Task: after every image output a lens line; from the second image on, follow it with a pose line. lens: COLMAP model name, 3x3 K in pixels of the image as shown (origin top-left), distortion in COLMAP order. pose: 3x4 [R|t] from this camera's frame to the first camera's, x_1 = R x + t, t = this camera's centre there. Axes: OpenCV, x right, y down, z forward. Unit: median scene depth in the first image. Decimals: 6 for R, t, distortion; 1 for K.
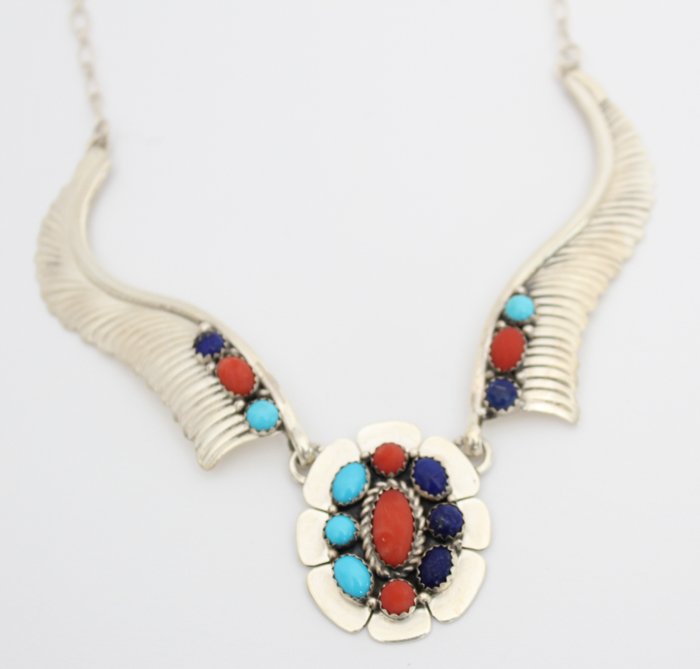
lens RADIAL K [[1963.9, 0, 350.3], [0, 1963.9, 333.9], [0, 0, 1]] dist [-0.052603, 0.000000]
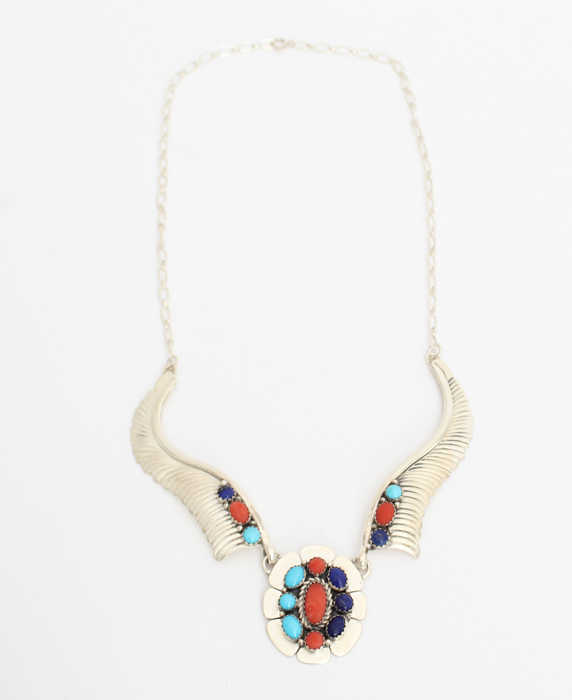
lens RADIAL K [[1665.7, 0, 287.8], [0, 1665.7, 351.2], [0, 0, 1]] dist [-0.000811, 0.000000]
pose [[0.992809, 0.112320, 0.041402, -0.094810], [-0.111388, 0.993483, -0.024178, -0.097046], [-0.043848, 0.019393, 0.998850, -0.582970]]
